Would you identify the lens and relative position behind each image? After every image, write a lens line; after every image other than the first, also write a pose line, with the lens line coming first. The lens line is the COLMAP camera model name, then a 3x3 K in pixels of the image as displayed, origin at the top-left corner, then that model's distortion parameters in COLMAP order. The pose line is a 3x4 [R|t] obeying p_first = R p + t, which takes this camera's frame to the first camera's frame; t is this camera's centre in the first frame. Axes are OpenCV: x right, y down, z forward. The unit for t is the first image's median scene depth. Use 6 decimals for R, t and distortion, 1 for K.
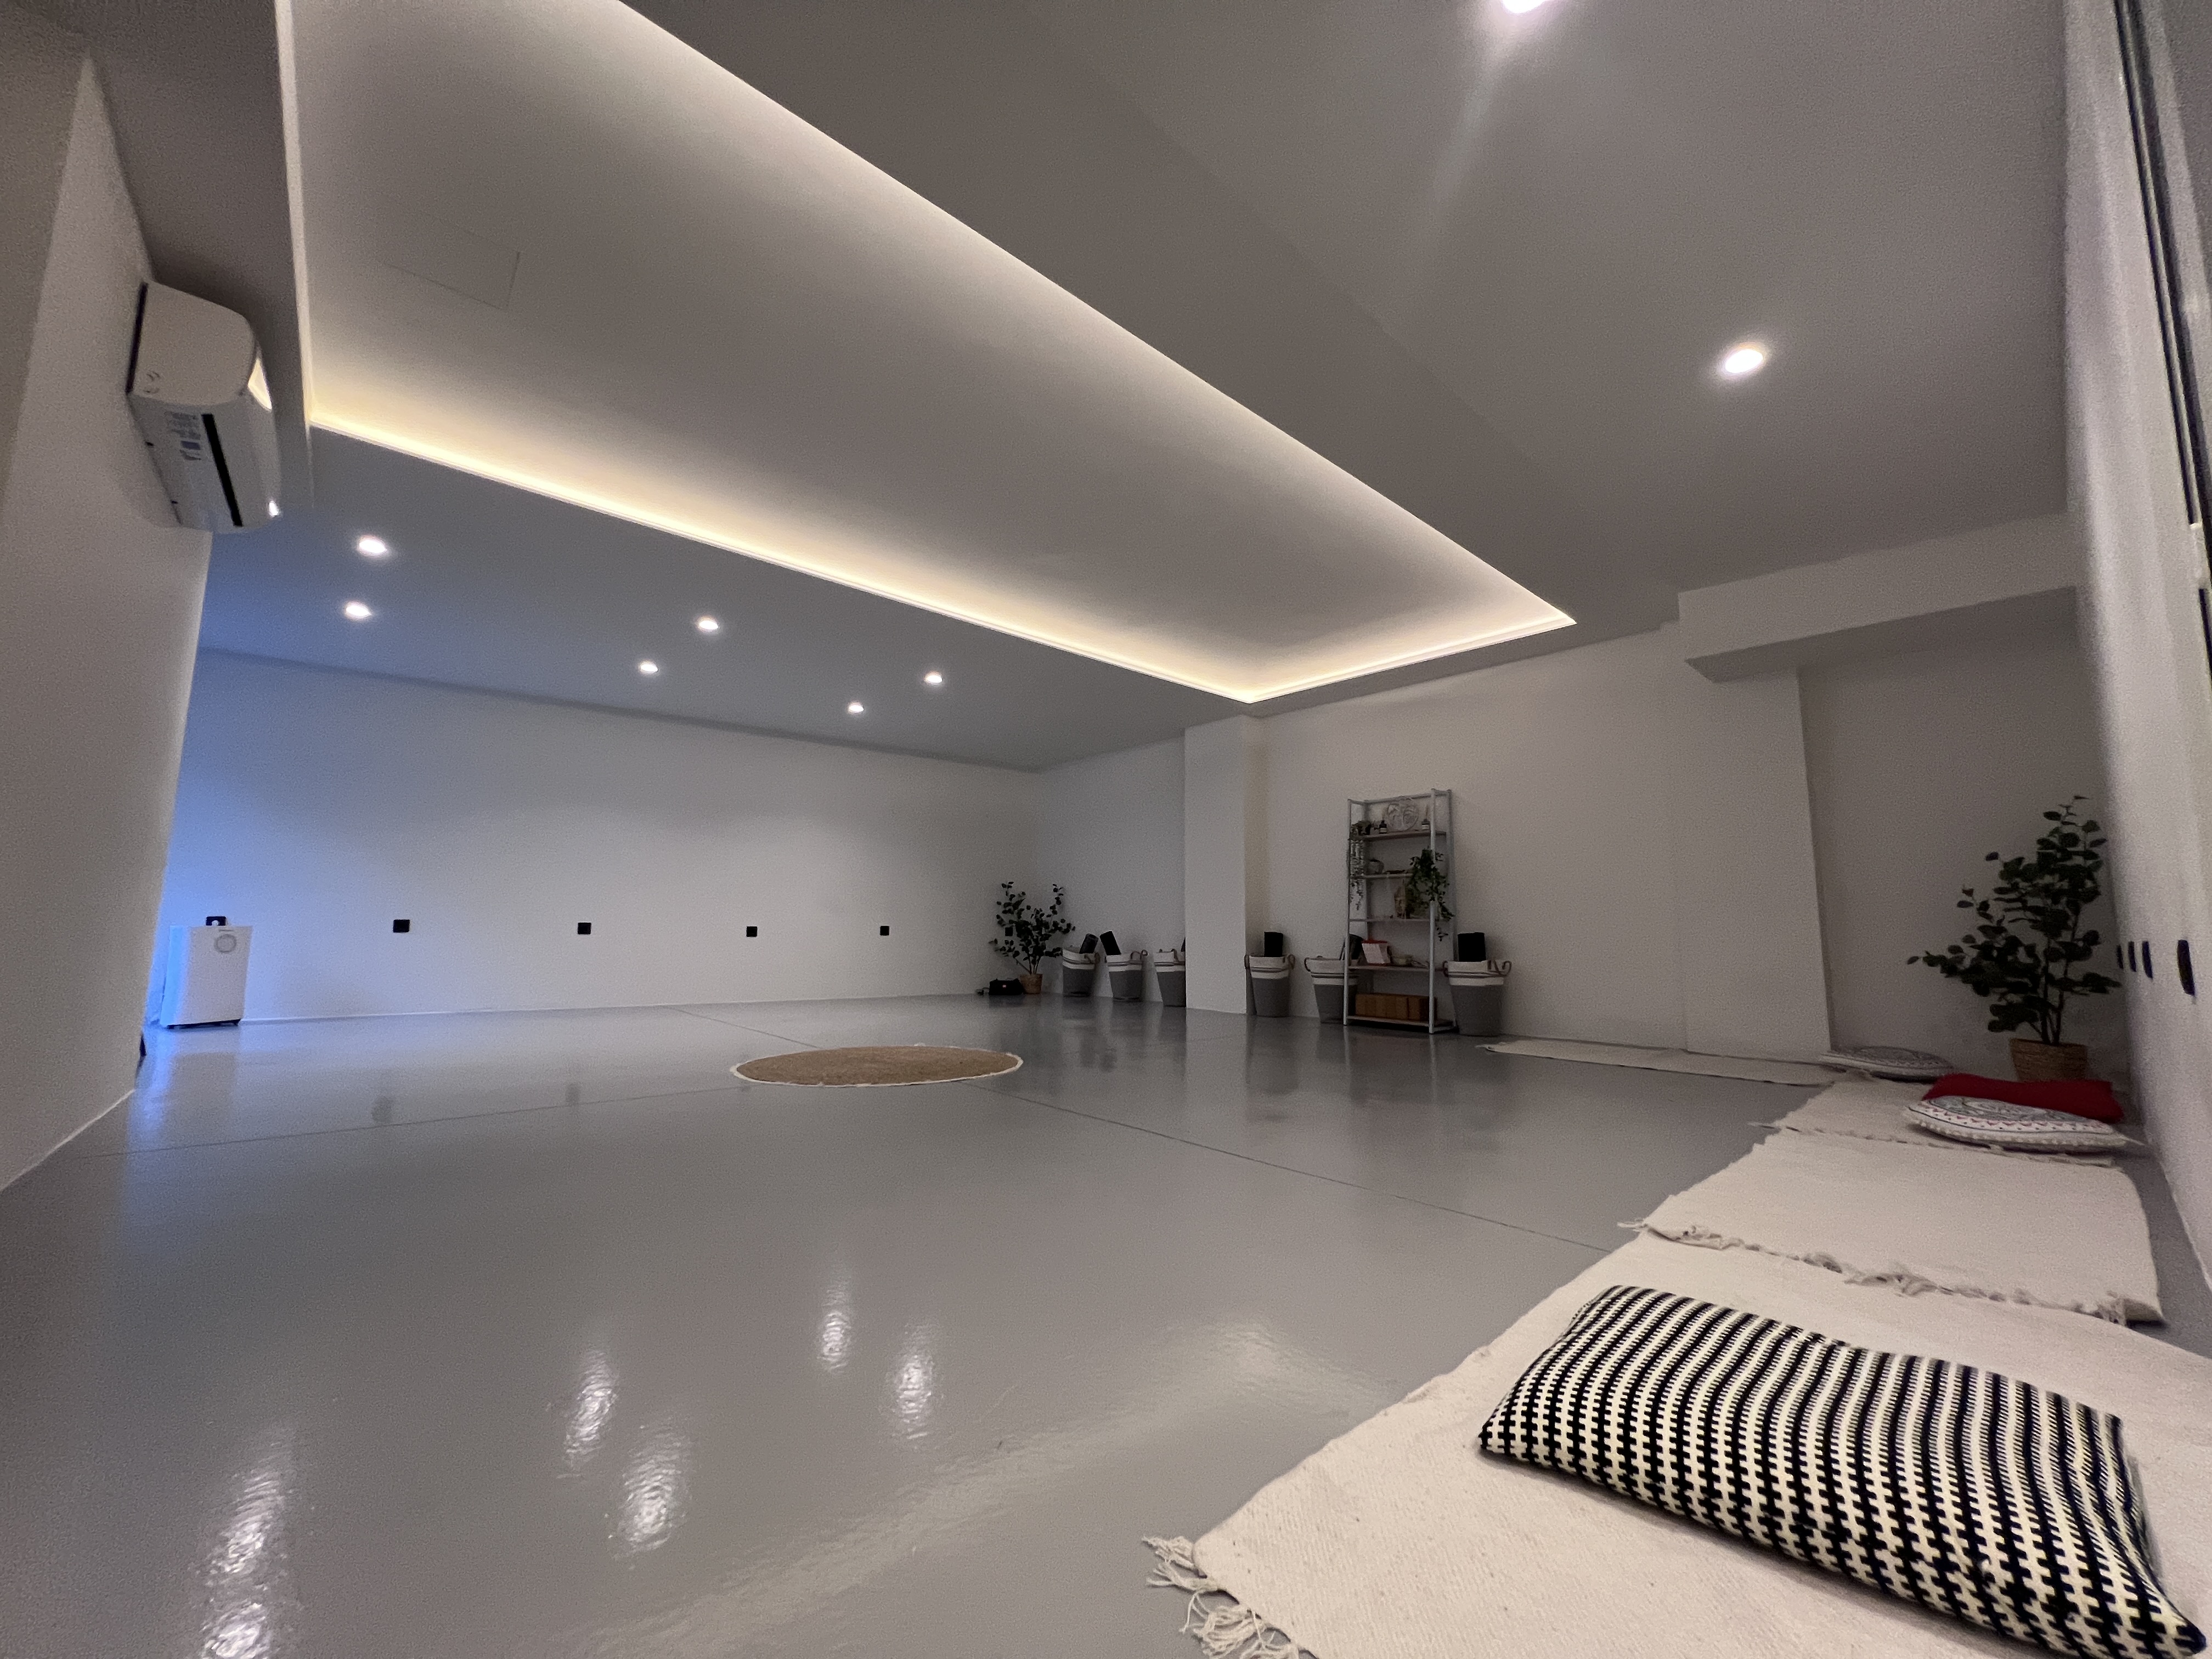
lens RADIAL K [[893.7, 0, 1106.0], [0, 893.7, 829.5], [0, 0, 1]] dist [0.001652, 0.000263]
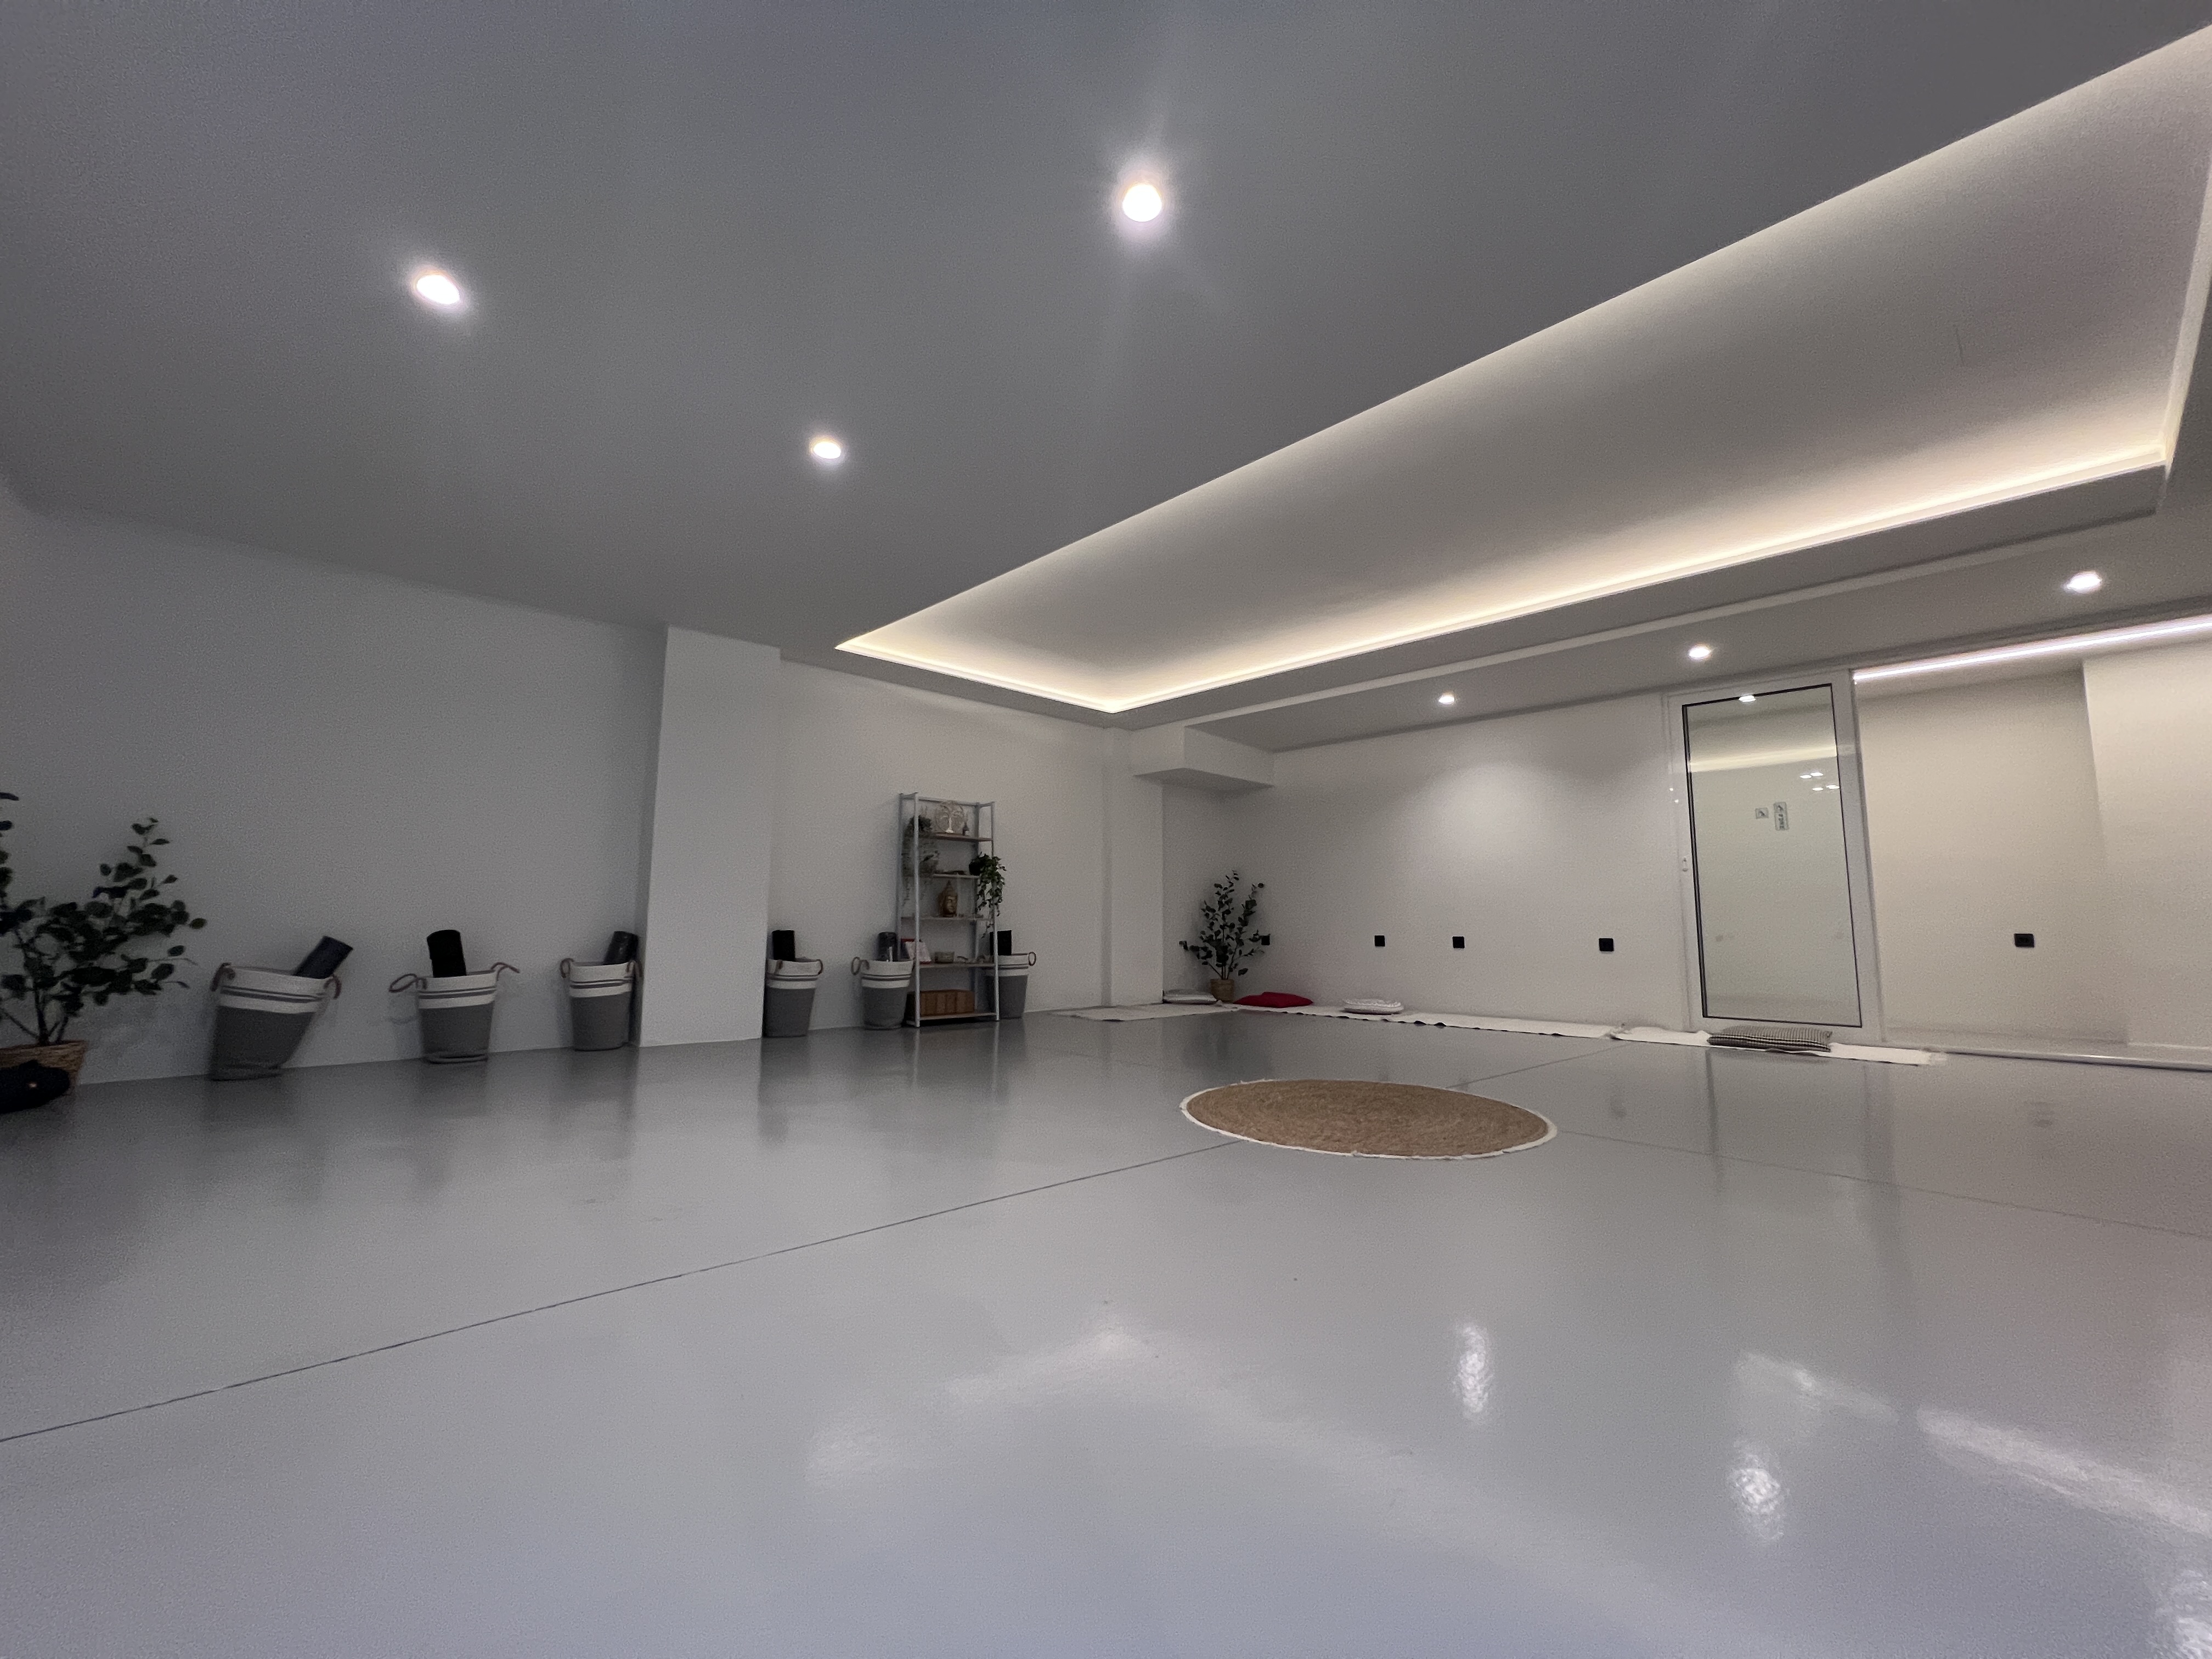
lens RADIAL K [[893.7, 0, 1106.0], [0, 893.7, 829.5], [0, 0, 1]] dist [0.001652, 0.000263]
pose [[-0.005280, 0.102625, 0.994706, -0.693446], [-0.123461, 0.987043, -0.102490, 0.080352], [-0.992335, -0.123349, 0.007459, 0.795775]]
